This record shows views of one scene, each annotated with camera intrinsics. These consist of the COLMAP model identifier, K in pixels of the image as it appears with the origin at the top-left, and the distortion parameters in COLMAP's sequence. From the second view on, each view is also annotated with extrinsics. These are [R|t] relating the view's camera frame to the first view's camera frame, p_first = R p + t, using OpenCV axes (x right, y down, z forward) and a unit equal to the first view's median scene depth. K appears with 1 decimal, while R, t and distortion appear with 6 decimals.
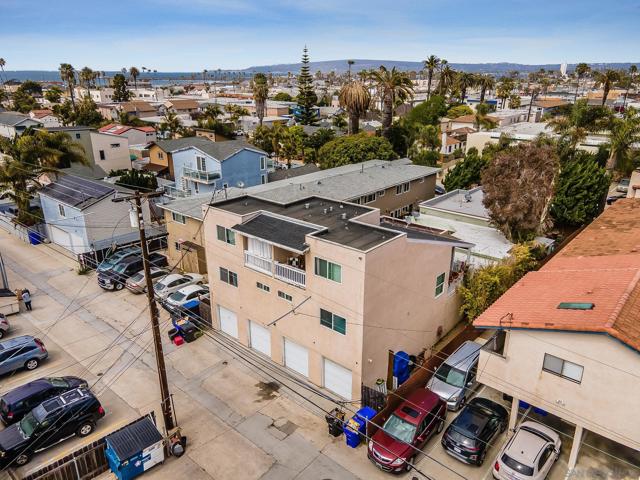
lens RADIAL K [[467.3, 0, 317.9], [0, 467.3, 240.2], [0, 0, 1]] dist [0.041761, 0.006793]
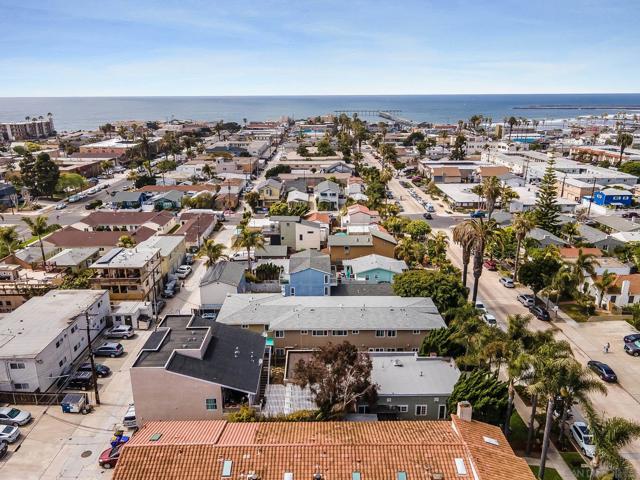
lens RADIAL K [[467.3, 0, 317.9], [0, 467.3, 240.2], [0, 0, 1]] dist [0.041761, 0.006793]
pose [[0.665314, 0.220597, -0.713228, 1.195847], [-0.251060, 0.965818, 0.064528, -0.515414], [0.703083, 0.136132, 0.697956, -0.020009]]
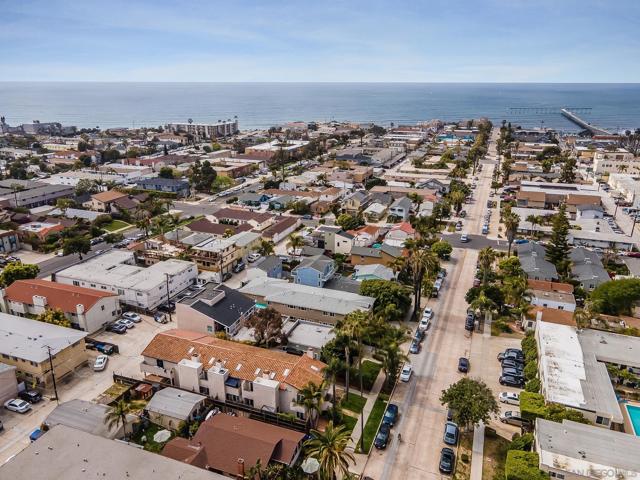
lens RADIAL K [[464.7, 0, 316.2], [0, 464.7, 239.8], [0, 0, 1]] dist [0.038092, 0.002789]
pose [[0.342920, 0.300537, -0.889991, 2.450617], [-0.320455, 0.928032, 0.189909, -1.022351], [0.883014, 0.220079, 0.414549, 0.096047]]
